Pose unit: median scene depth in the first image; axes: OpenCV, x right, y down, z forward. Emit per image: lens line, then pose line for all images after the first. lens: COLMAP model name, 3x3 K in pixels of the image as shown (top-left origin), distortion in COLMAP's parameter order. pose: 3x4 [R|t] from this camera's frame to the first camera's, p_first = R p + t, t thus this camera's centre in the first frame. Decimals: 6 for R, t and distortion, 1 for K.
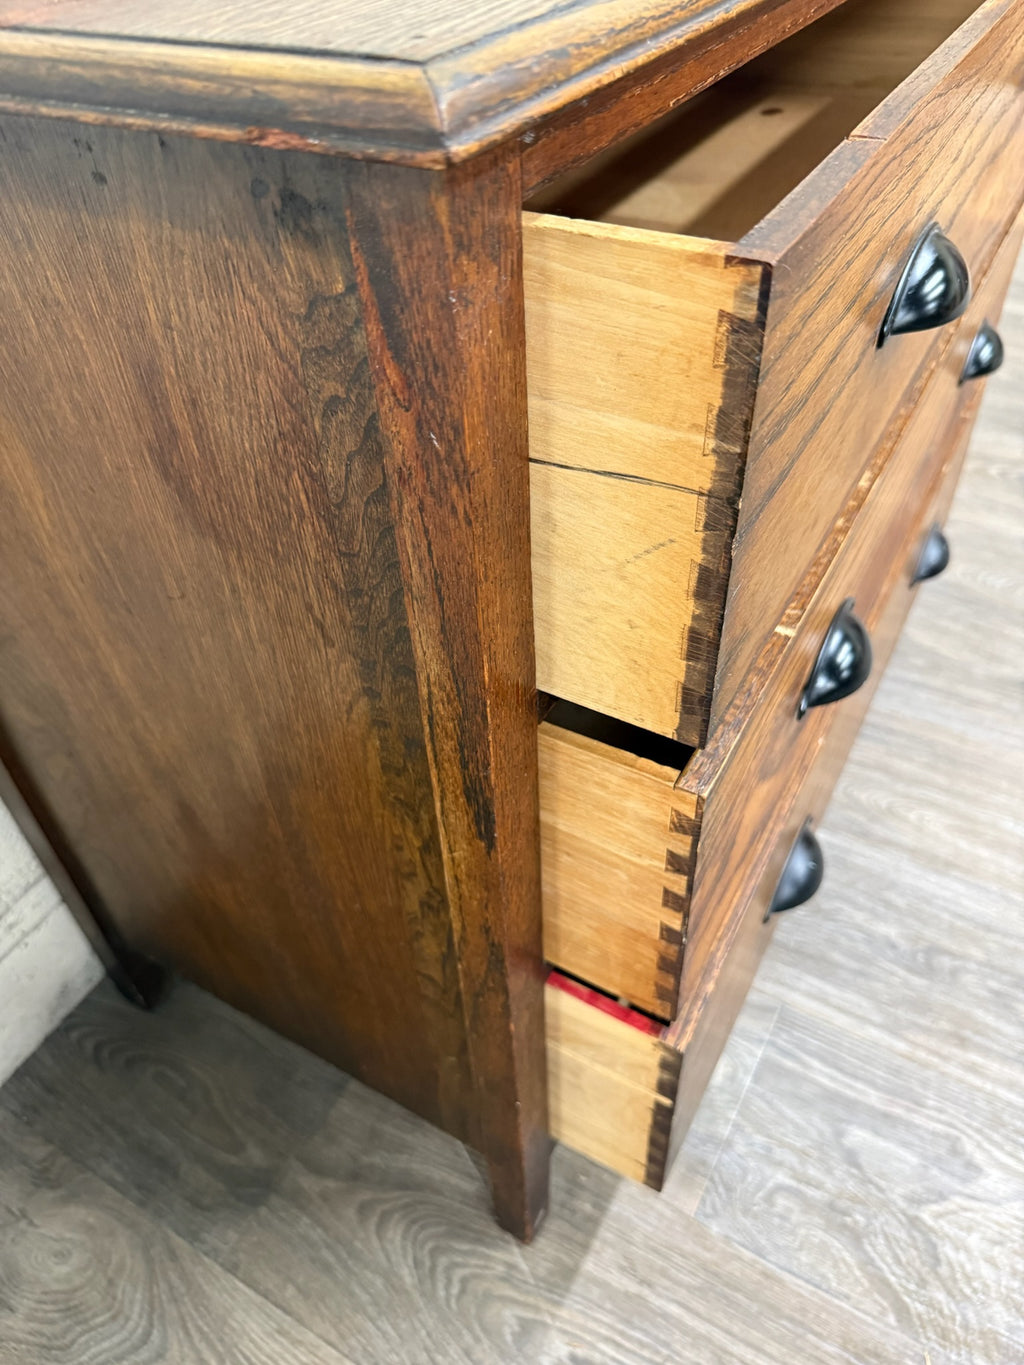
lens RADIAL K [[978.9, 0, 521.7], [0, 978.9, 683.0], [0, 0, 1]] dist [0.009261, -0.024104]
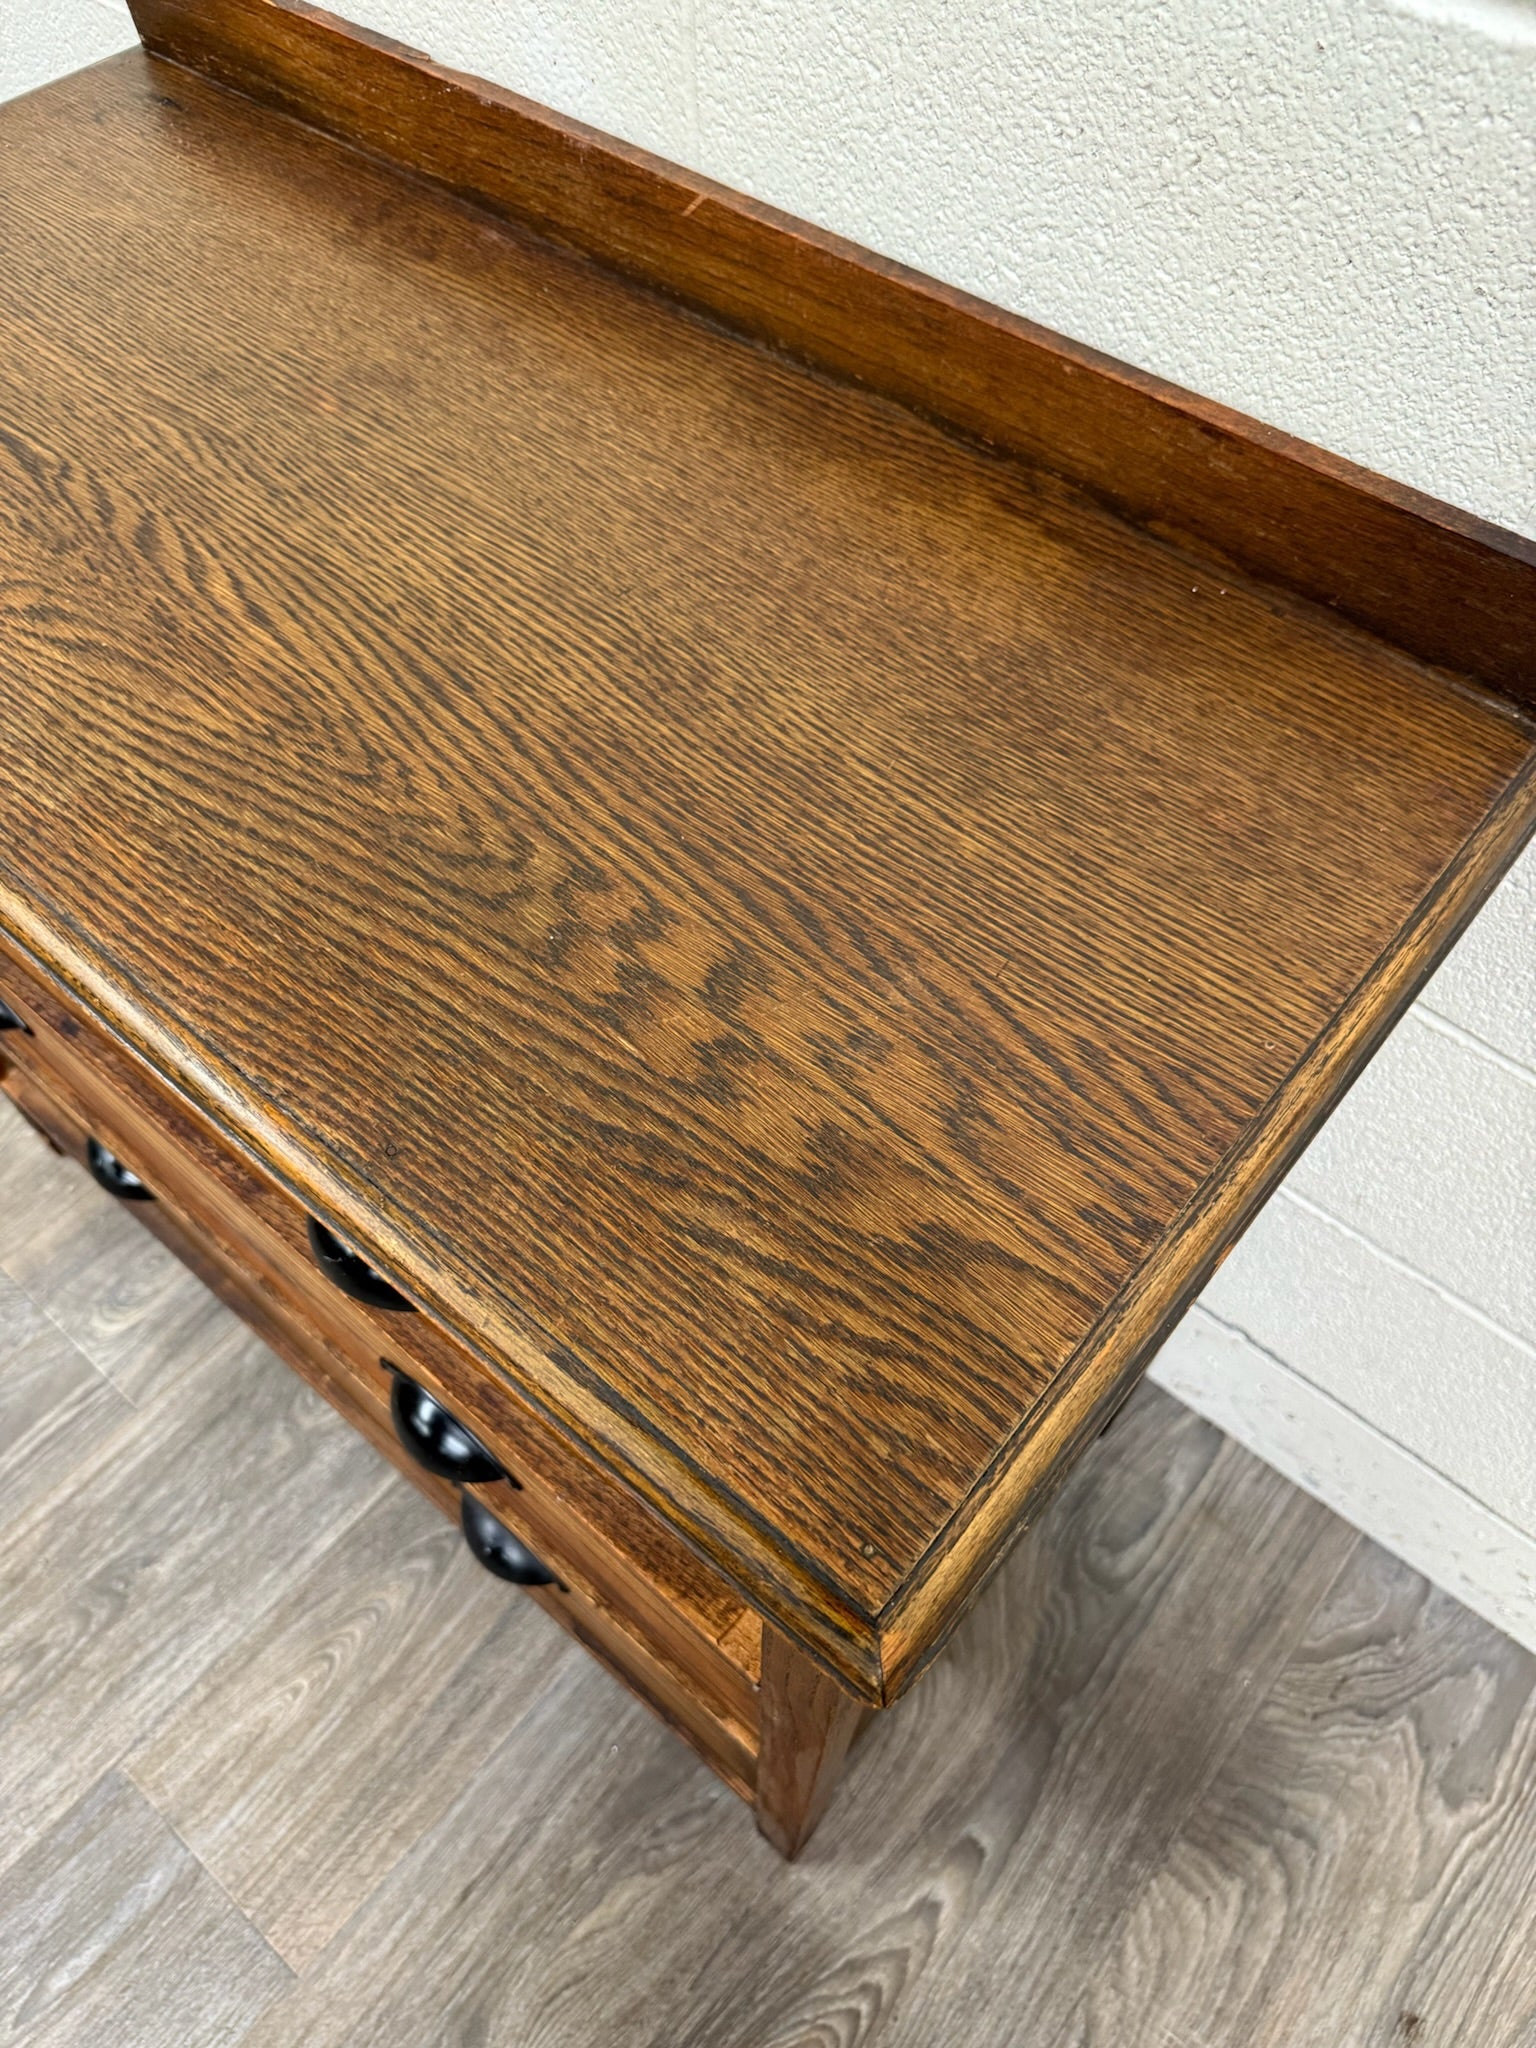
lens RADIAL K [[1468.7, 0, 758.2], [0, 1468.7, 1027.4], [0, 0, 1]] dist [0.009261, -0.024104]
pose [[-0.175584, 0.837823, -0.516937, 0.699615], [-0.678019, 0.277793, 0.680530, -1.349339], [0.713765, 0.469983, 0.519283, 0.639214]]
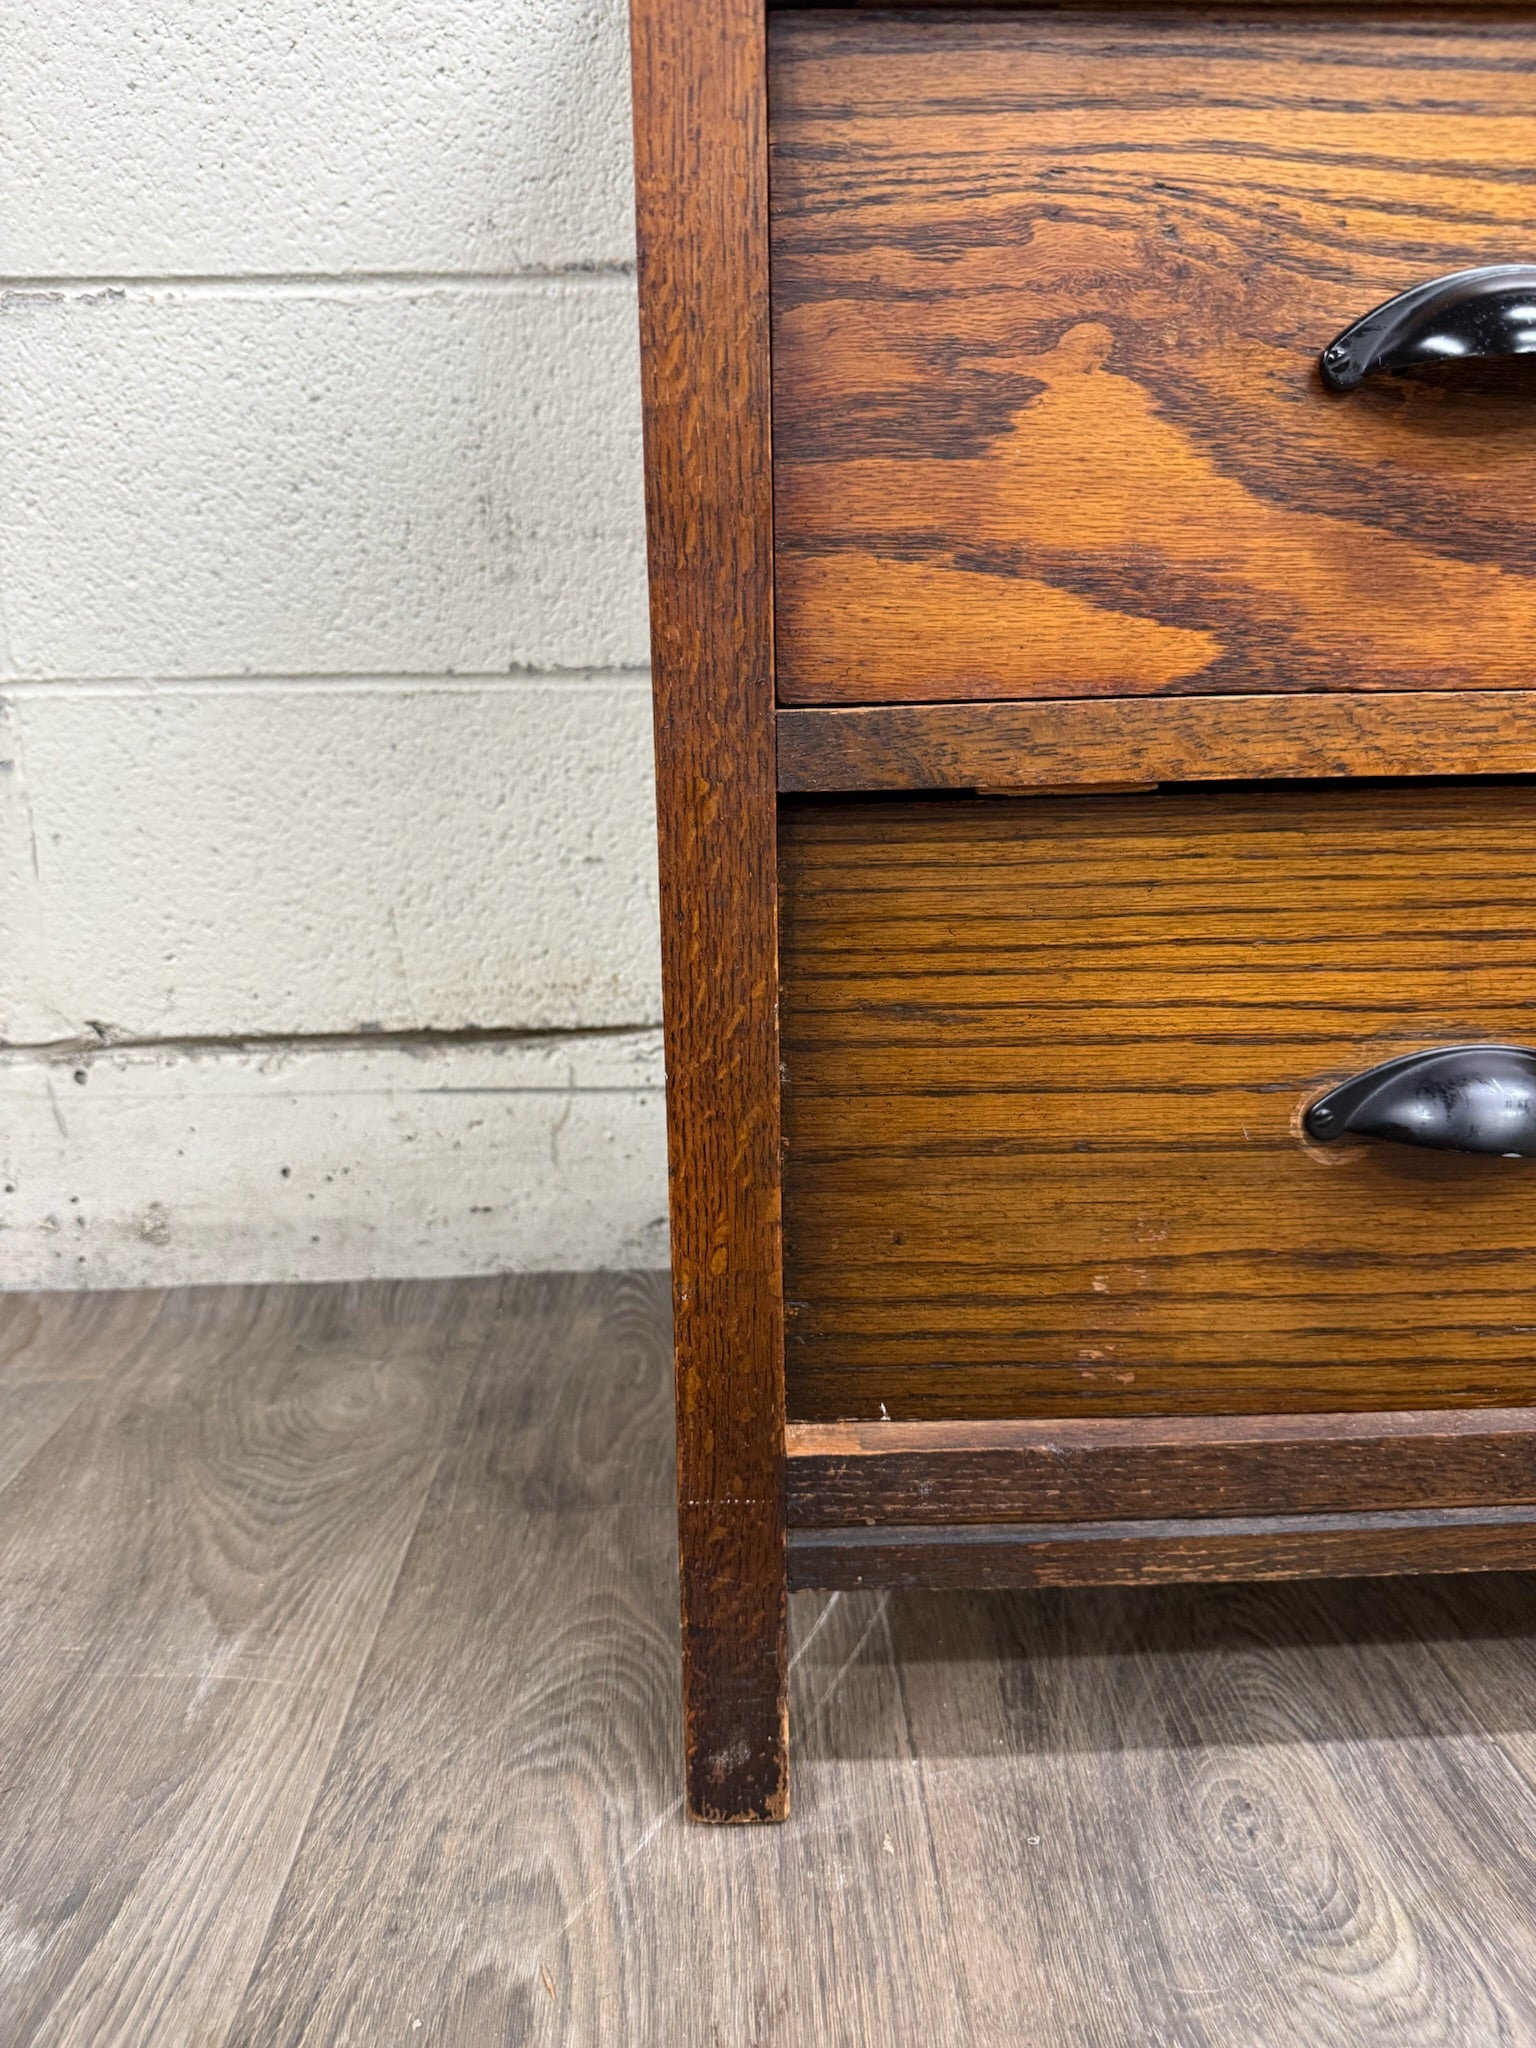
lens RADIAL K [[1468.7, 0, 766.2], [0, 1468.7, 1021.7], [0, 0, 1]] dist [0.009261, -0.024104]
pose [[0.530720, 0.218723, -0.818839, 0.494631], [-0.588006, 0.790818, -0.169871, 0.395362], [0.610398, 0.571636, 0.548313, 0.472392]]
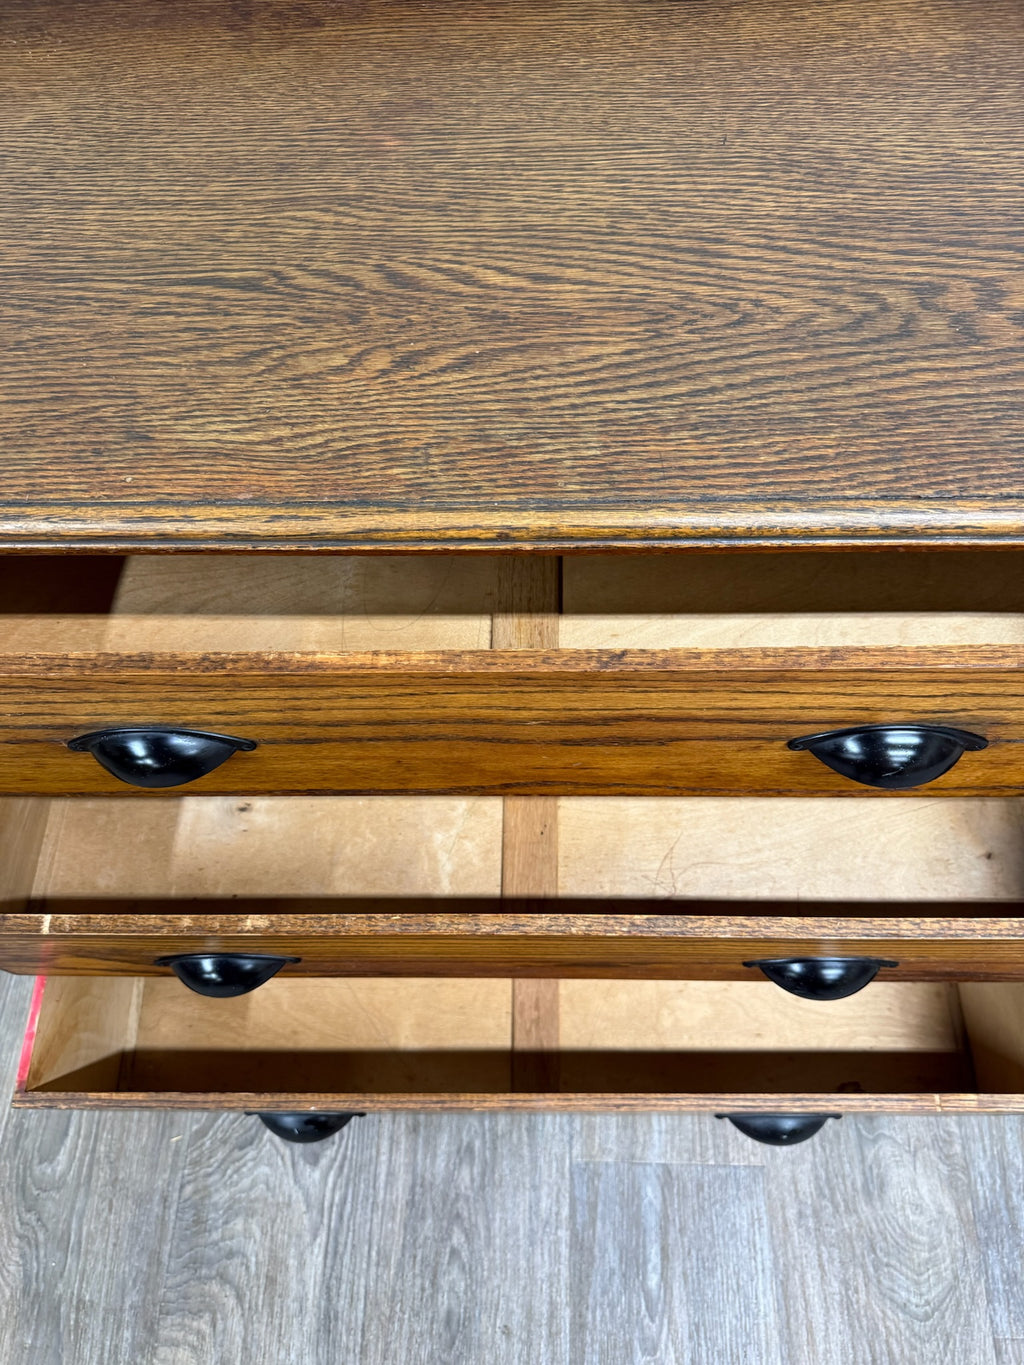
lens RADIAL K [[978.9, 0, 507.5], [0, 978.9, 683.7], [0, 0, 1]] dist [0.009261, -0.024104]
pose [[0.481274, 0.792319, -0.374975, 0.610870], [-0.586943, 0.609004, 0.533490, -0.829845], [0.651055, -0.036666, 0.758144, 0.180655]]
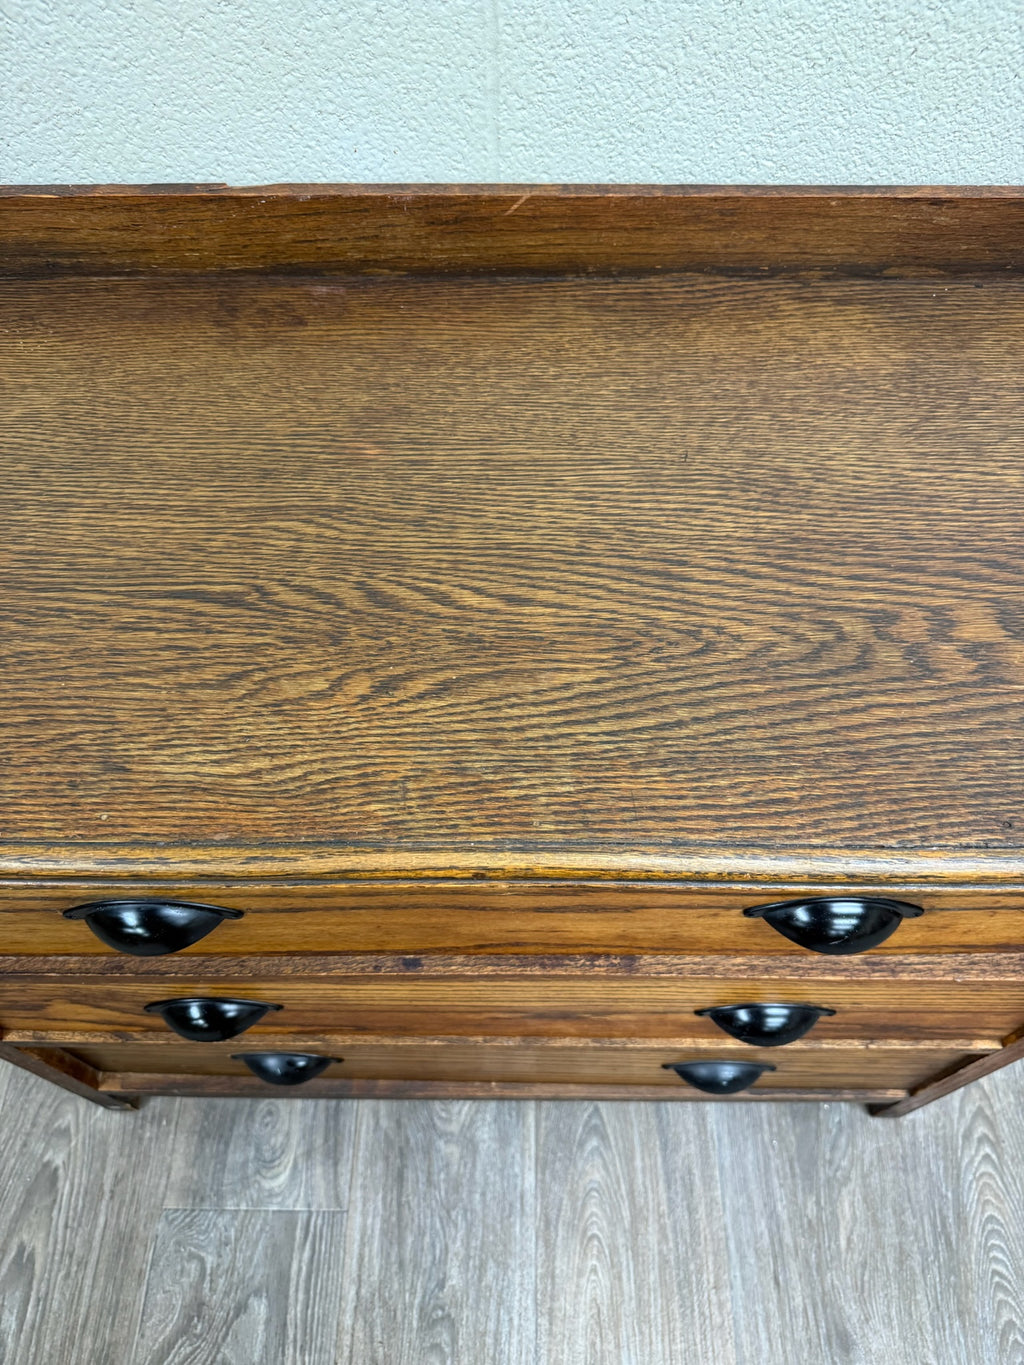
lens RADIAL K [[978.9, 0, 509.6], [0, 978.9, 683.6], [0, 0, 1]] dist [0.009261, -0.024104]
pose [[0.495870, 0.752830, -0.432850, 0.485720], [-0.610787, 0.656674, 0.442400, -0.929026], [0.617294, 0.045007, 0.785444, 0.165988]]
